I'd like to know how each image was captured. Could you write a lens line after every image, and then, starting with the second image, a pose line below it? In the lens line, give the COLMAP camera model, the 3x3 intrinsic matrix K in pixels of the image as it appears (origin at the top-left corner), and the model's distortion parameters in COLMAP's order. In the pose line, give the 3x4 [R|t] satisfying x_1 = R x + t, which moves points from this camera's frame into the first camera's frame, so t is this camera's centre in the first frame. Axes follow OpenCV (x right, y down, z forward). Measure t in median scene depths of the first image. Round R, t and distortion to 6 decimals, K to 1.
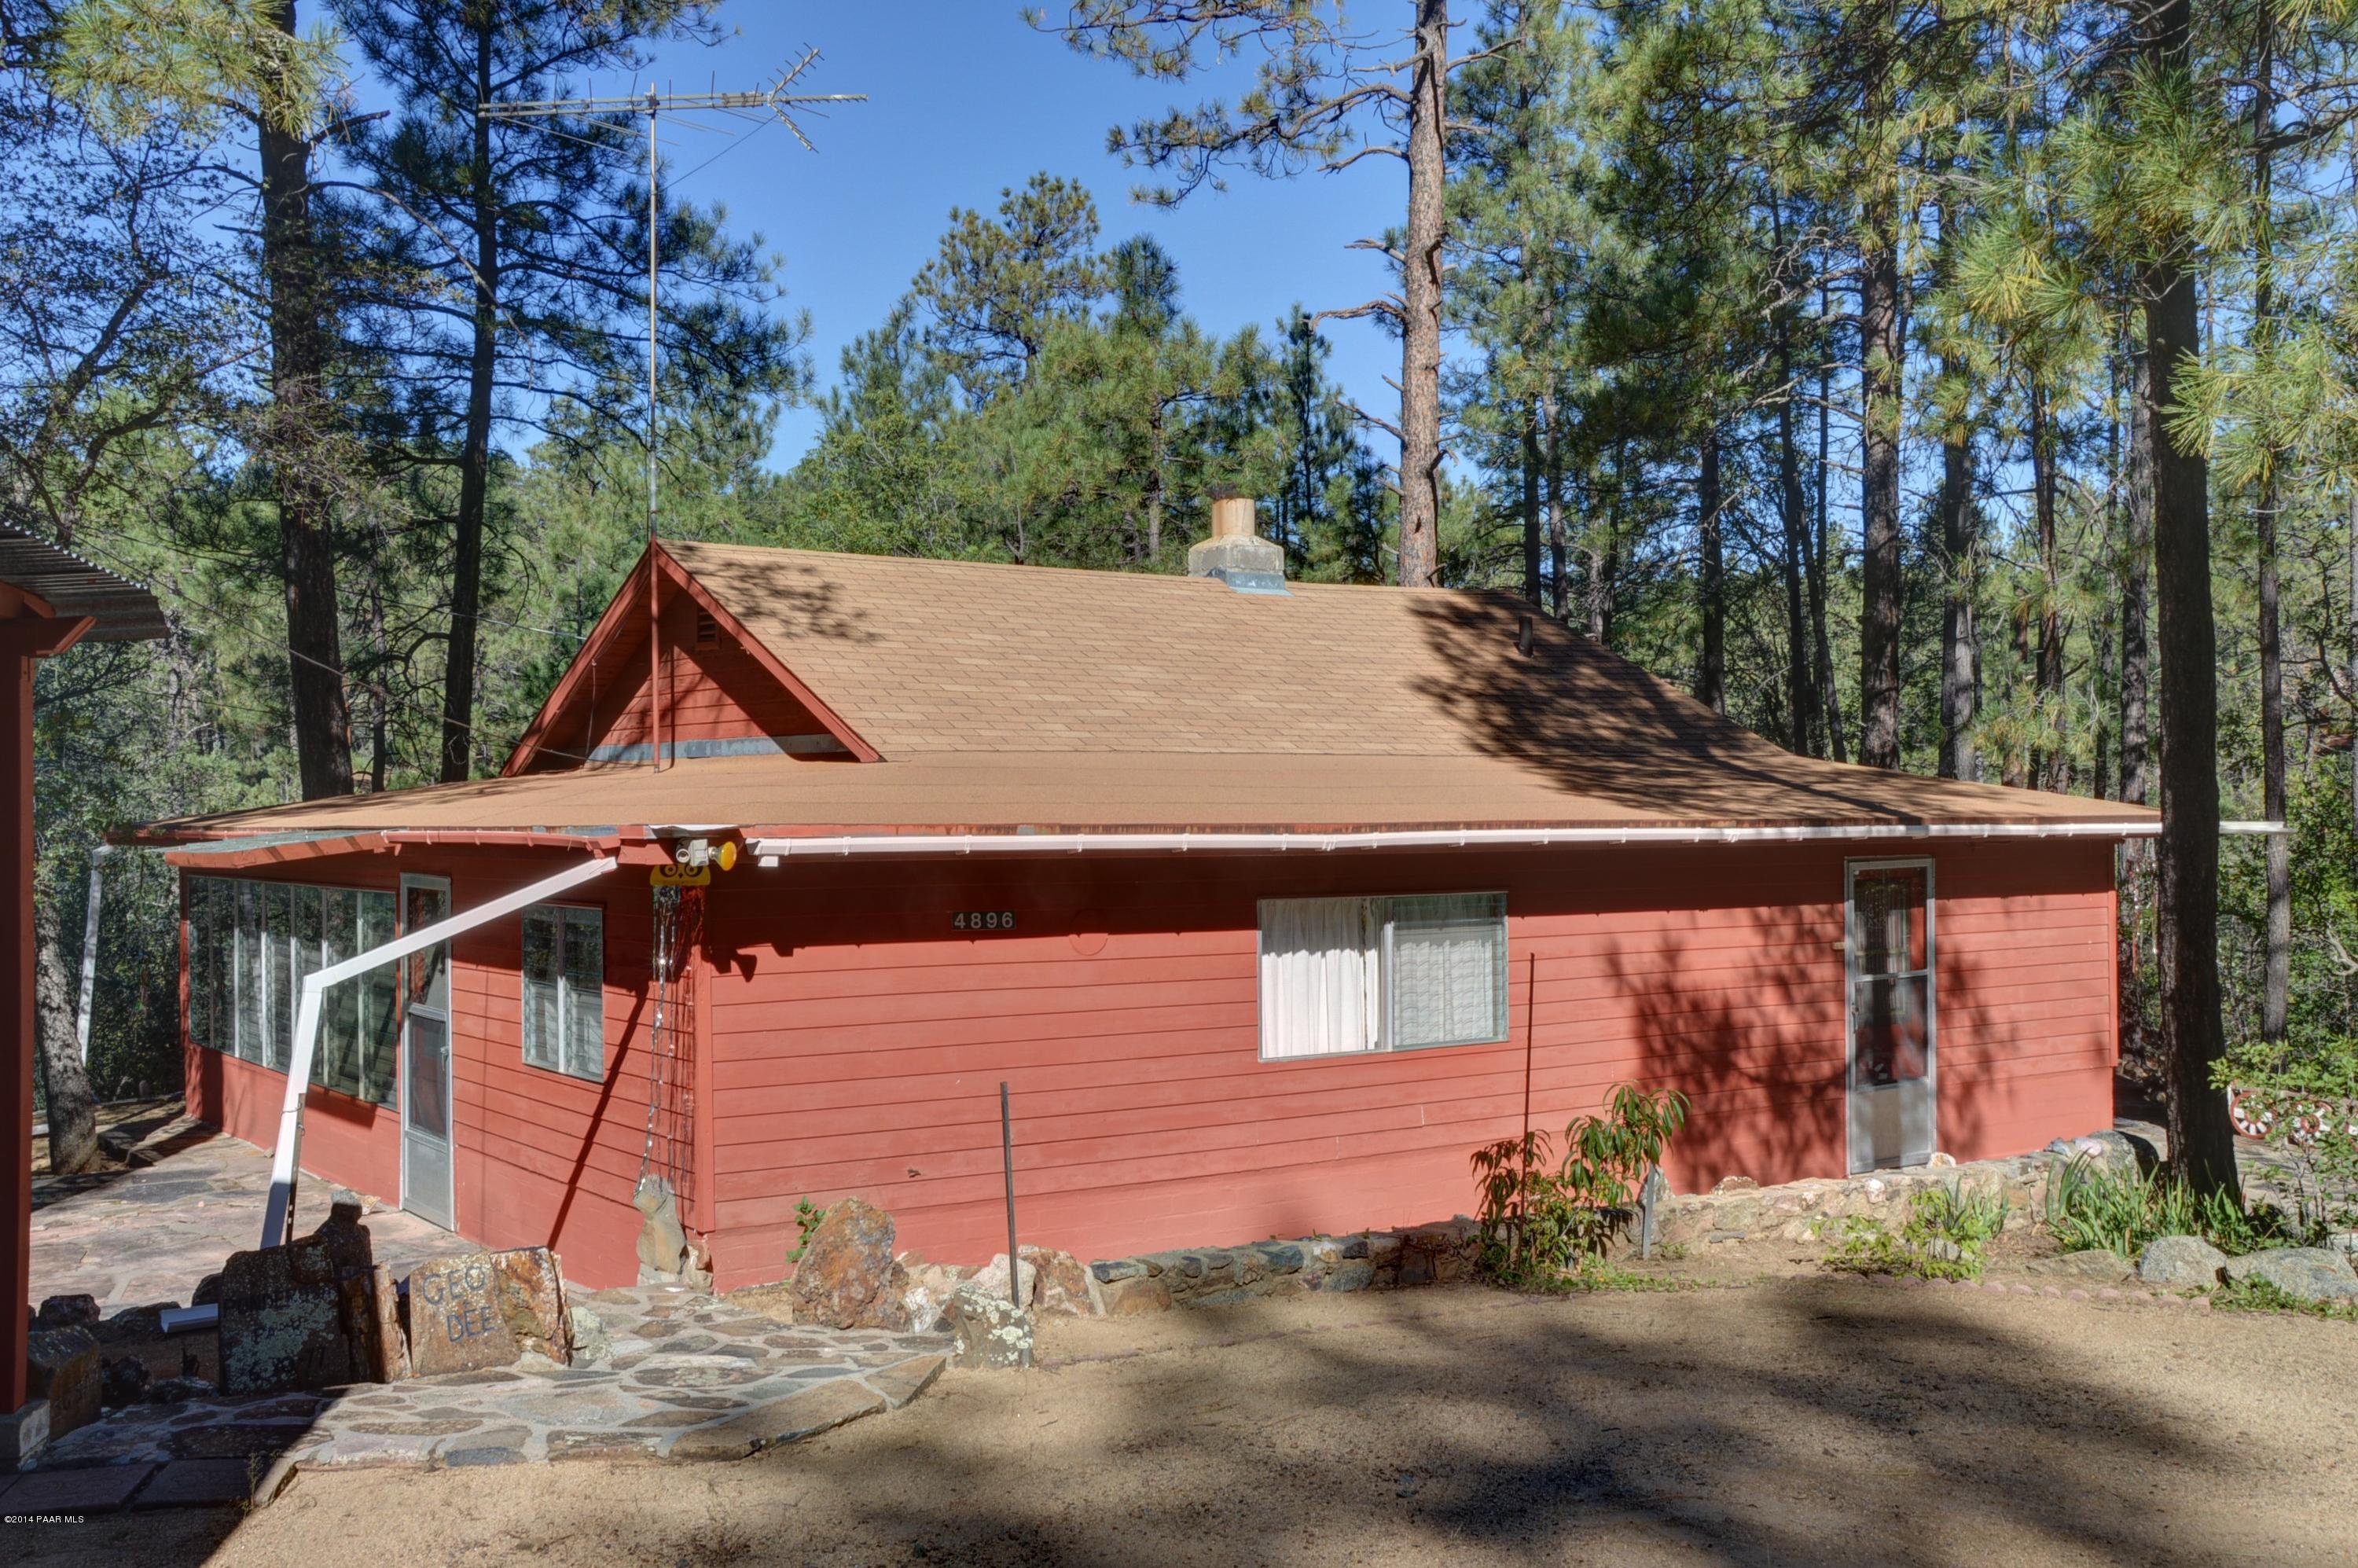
lens RADIAL K [[2274.0, 0, 1182.7], [0, 2274.0, 801.7], [0, 0, 1]] dist [-0.008719, 0.000000]
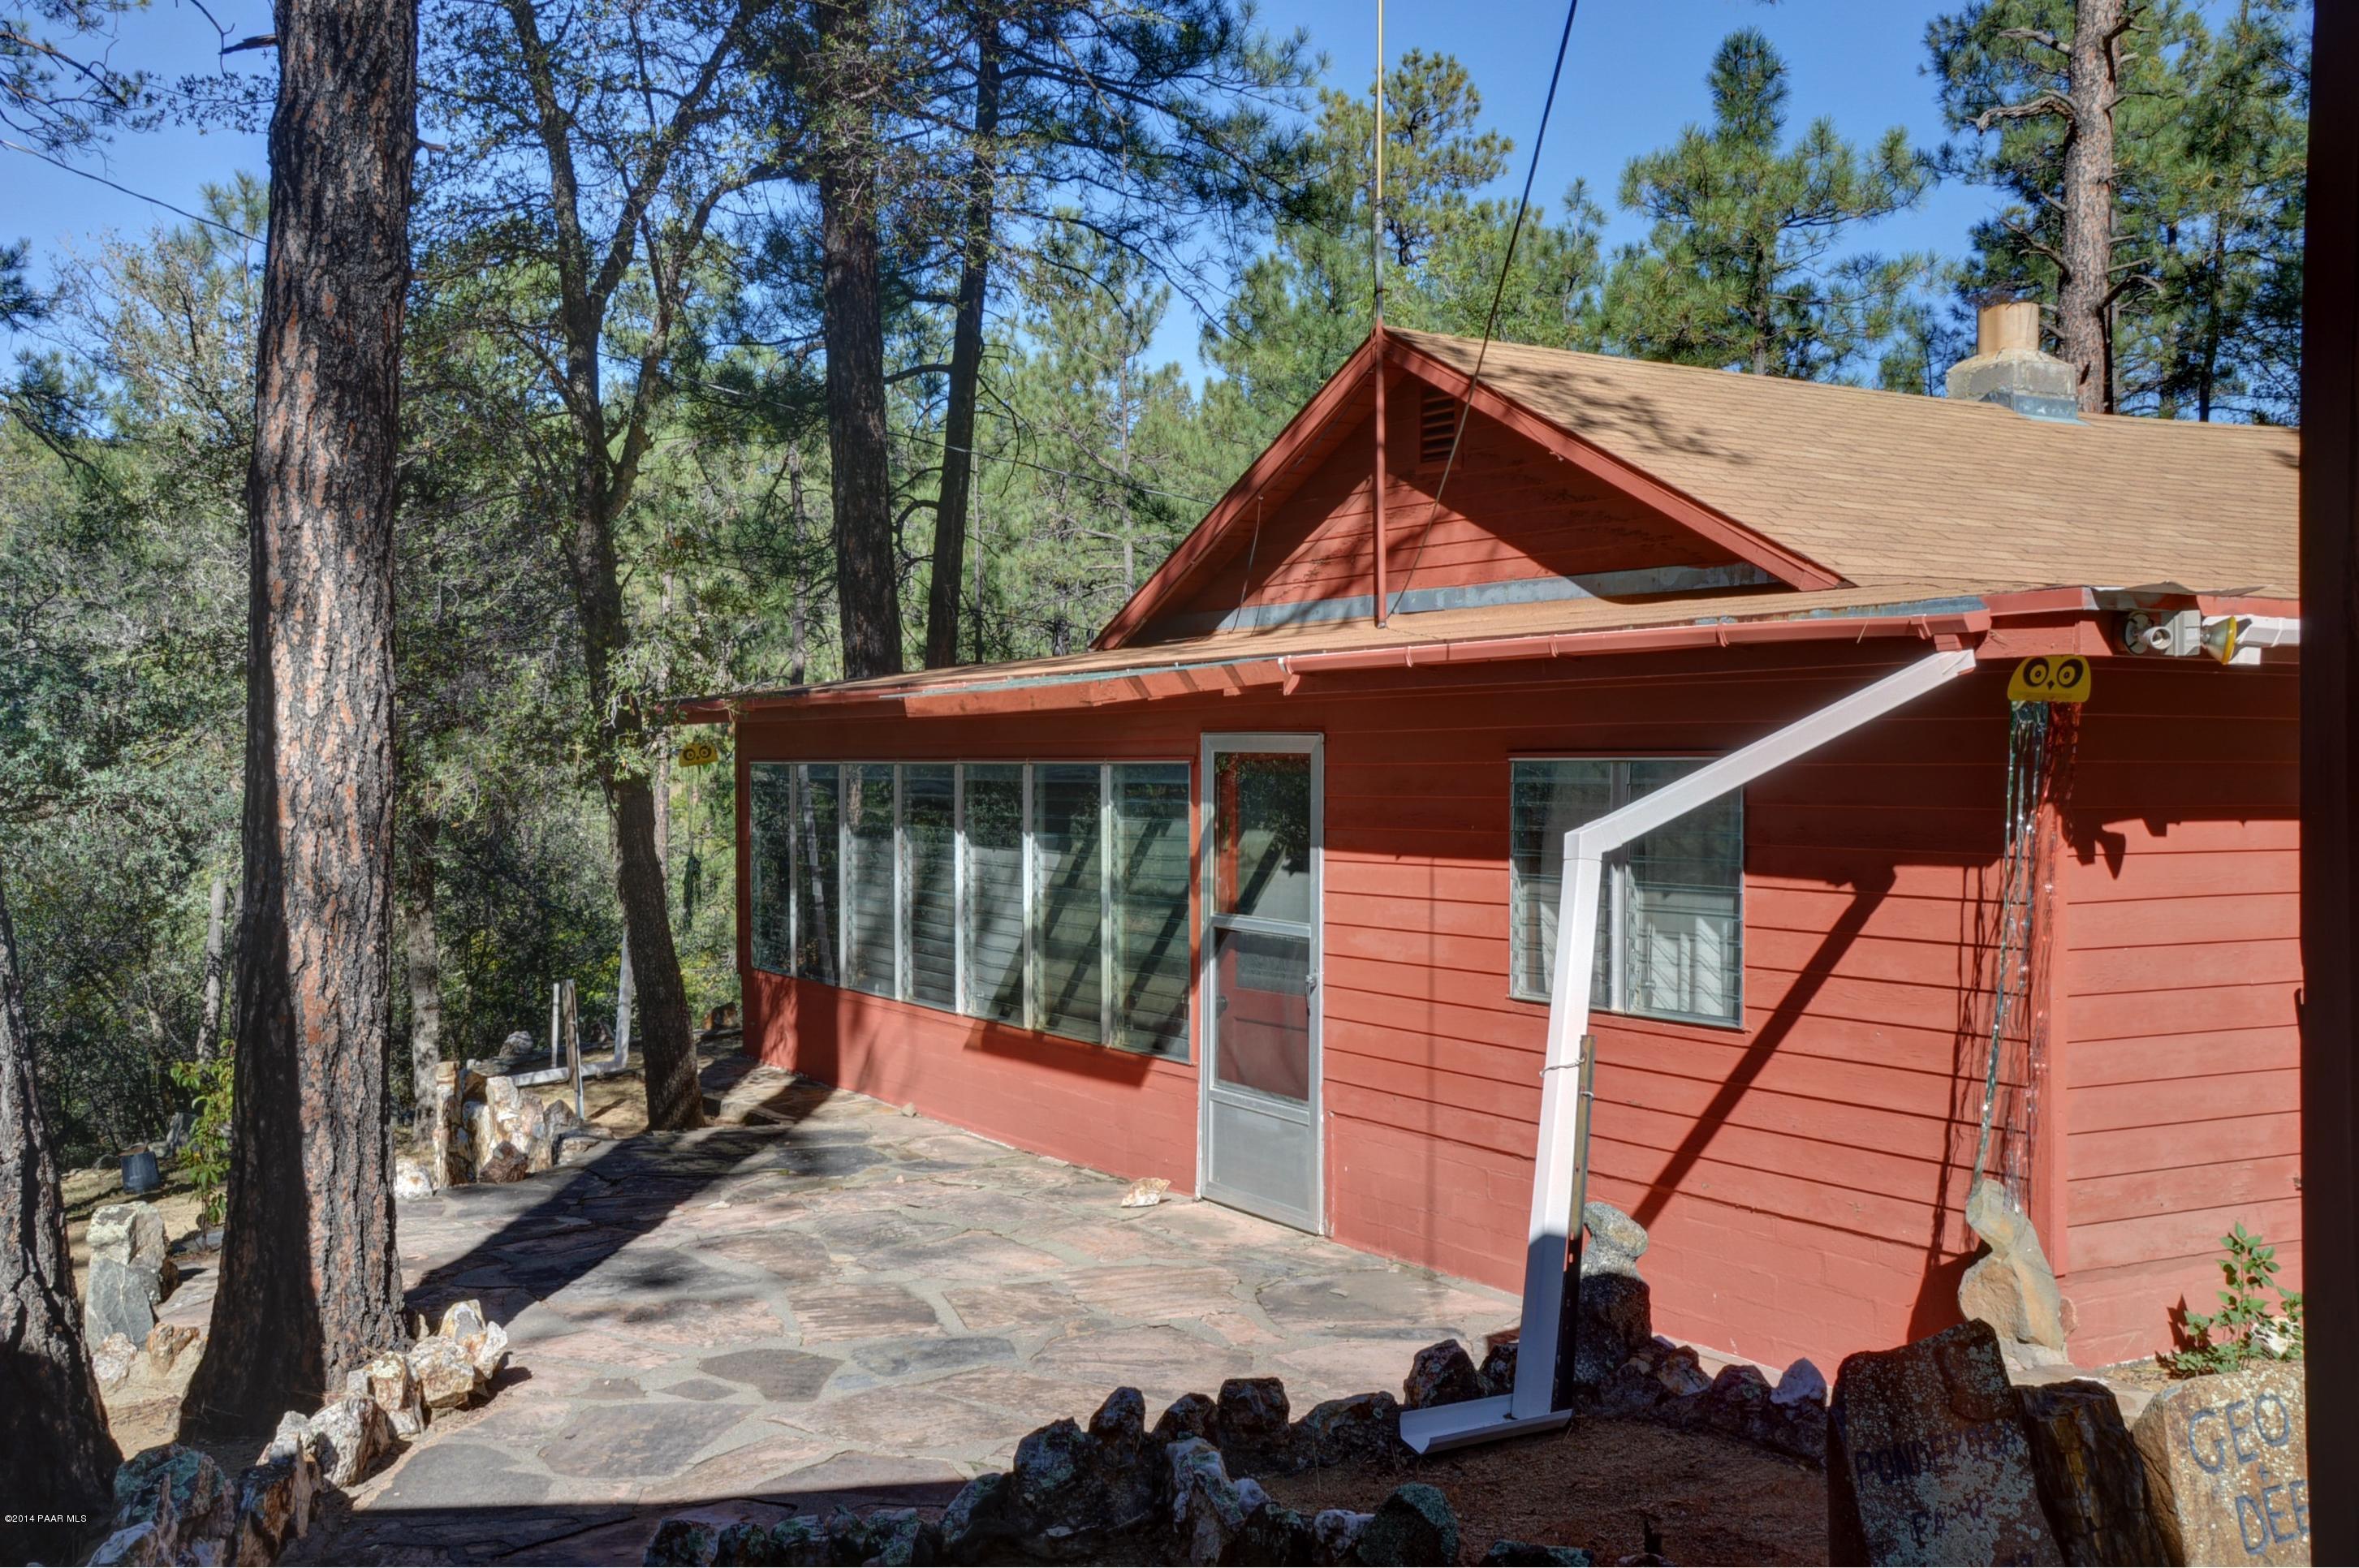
lens RADIAL K [[2274.8, 0, 1174.2], [0, 2274.8, 764.6], [0, 0, 1]] dist [-0.008719, 0.000000]
pose [[0.996084, 0.007814, -0.088065, -0.286853], [-0.007513, 0.999965, 0.003750, 0.038269], [0.088091, -0.003074, 0.996108, 0.276359]]
